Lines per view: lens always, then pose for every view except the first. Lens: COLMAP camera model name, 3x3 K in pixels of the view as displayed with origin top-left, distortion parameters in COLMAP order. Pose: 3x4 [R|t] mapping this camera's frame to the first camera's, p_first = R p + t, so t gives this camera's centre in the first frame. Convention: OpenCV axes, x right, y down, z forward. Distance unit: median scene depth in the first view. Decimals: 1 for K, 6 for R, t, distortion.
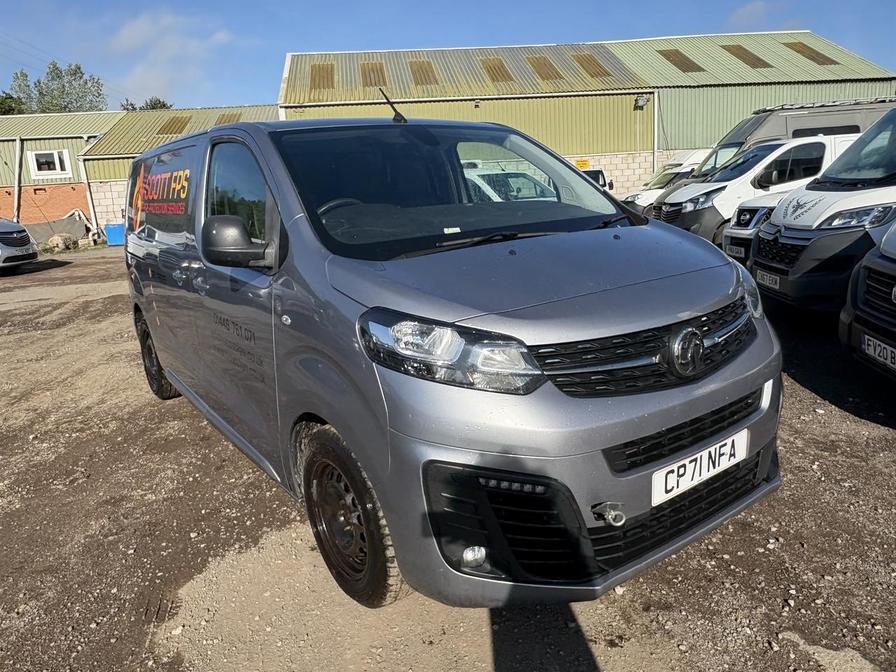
lens RADIAL K [[649.5, 0, 453.3], [0, 649.5, 332.7], [0, 0, 1]] dist [-0.009605, 0.009667]
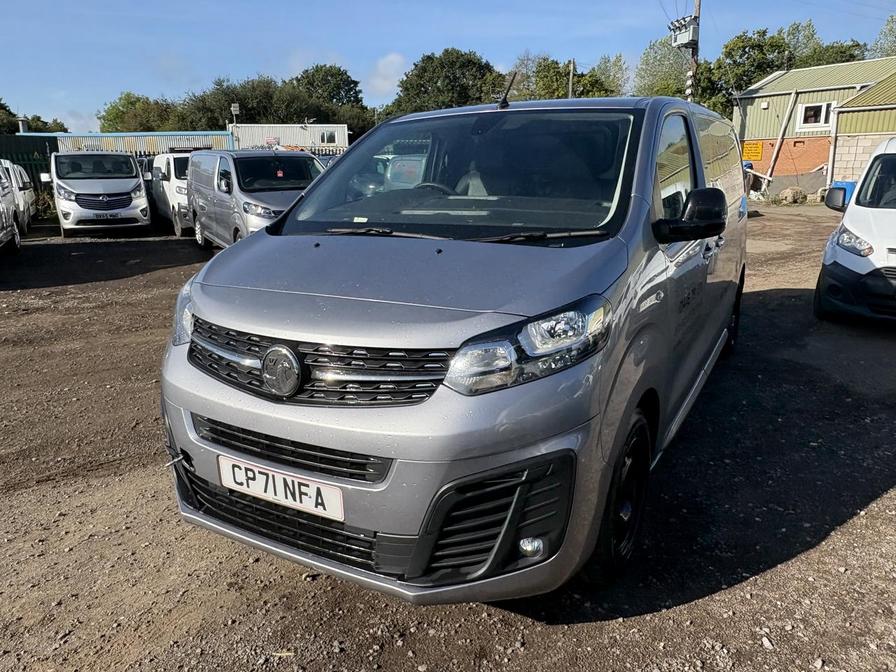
lens RADIAL K [[649.5, 0, 449.9], [0, 649.5, 343.6], [0, 0, 1]] dist [-0.009605, 0.009667]
pose [[0.418142, 0.287753, -0.861601, 0.116089], [-0.208827, 0.953547, 0.217116, -0.024573], [0.884053, 0.089140, 0.458808, 0.069000]]
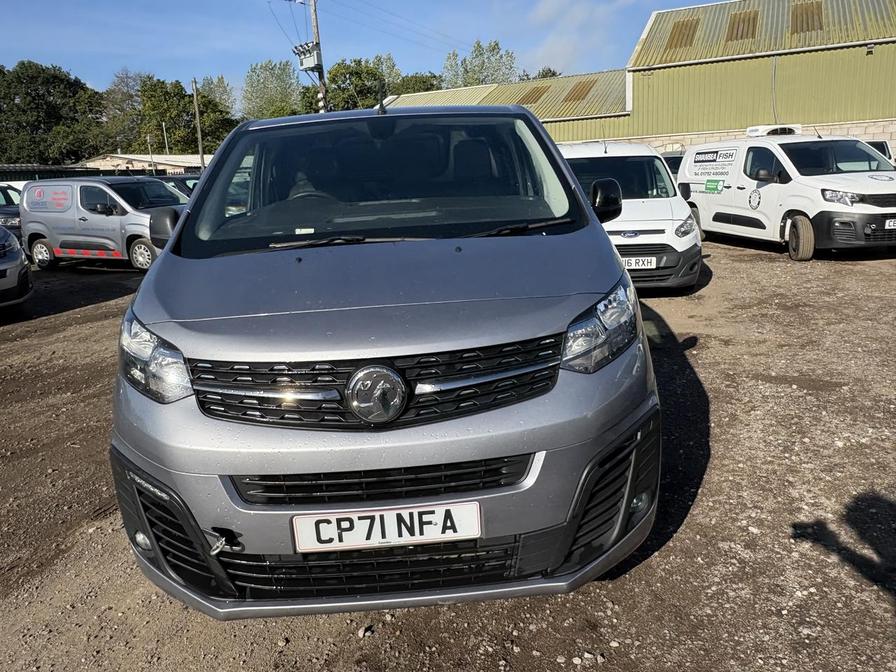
lens RADIAL K [[649.5, 0, 447.1], [0, 649.5, 332.2], [0, 0, 1]] dist [-0.009605, 0.009667]
pose [[0.834680, 0.141602, -0.532219, 0.079216], [-0.113500, 0.989864, 0.085361, -0.012166], [0.538912, -0.010842, 0.842292, 0.029040]]
